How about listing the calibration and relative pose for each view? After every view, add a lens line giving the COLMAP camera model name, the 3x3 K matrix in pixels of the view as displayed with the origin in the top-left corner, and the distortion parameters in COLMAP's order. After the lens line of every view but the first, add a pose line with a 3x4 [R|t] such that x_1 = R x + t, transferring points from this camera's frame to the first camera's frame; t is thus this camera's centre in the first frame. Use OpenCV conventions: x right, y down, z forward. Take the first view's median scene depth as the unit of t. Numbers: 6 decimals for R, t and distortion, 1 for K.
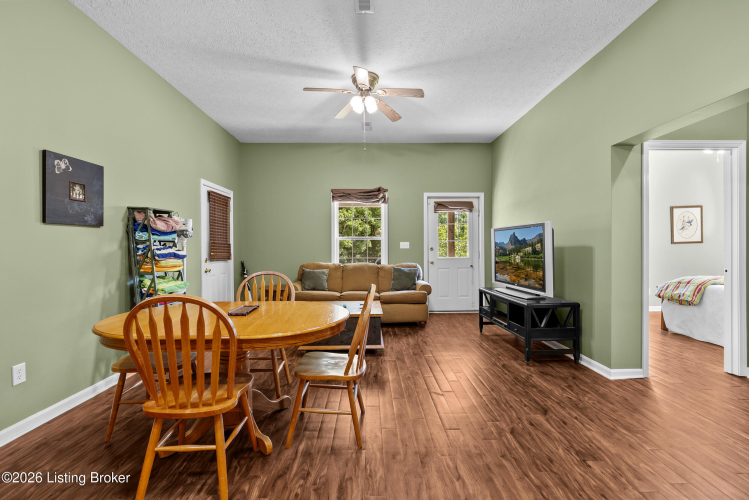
lens RADIAL K [[344.3, 0, 376.5], [0, 344.3, 250.0], [0, 0, 1]] dist [-0.003361, 0.000359]
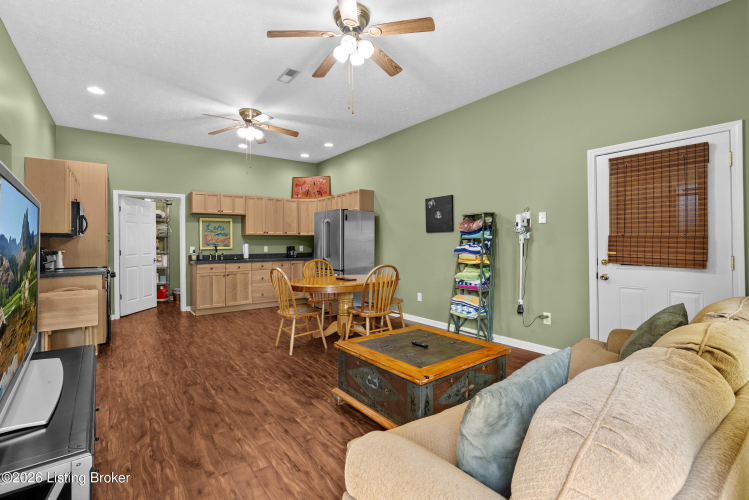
lens RADIAL K [[344.3, 0, 381.6], [0, 344.3, 238.9], [0, 0, 1]] dist [-0.003361, 0.000359]
pose [[-0.798227, -0.000192, -0.602356, 0.498018], [0.007907, 0.999910, -0.010797, -0.016466], [0.602305, -0.013381, -0.798154, 2.211634]]
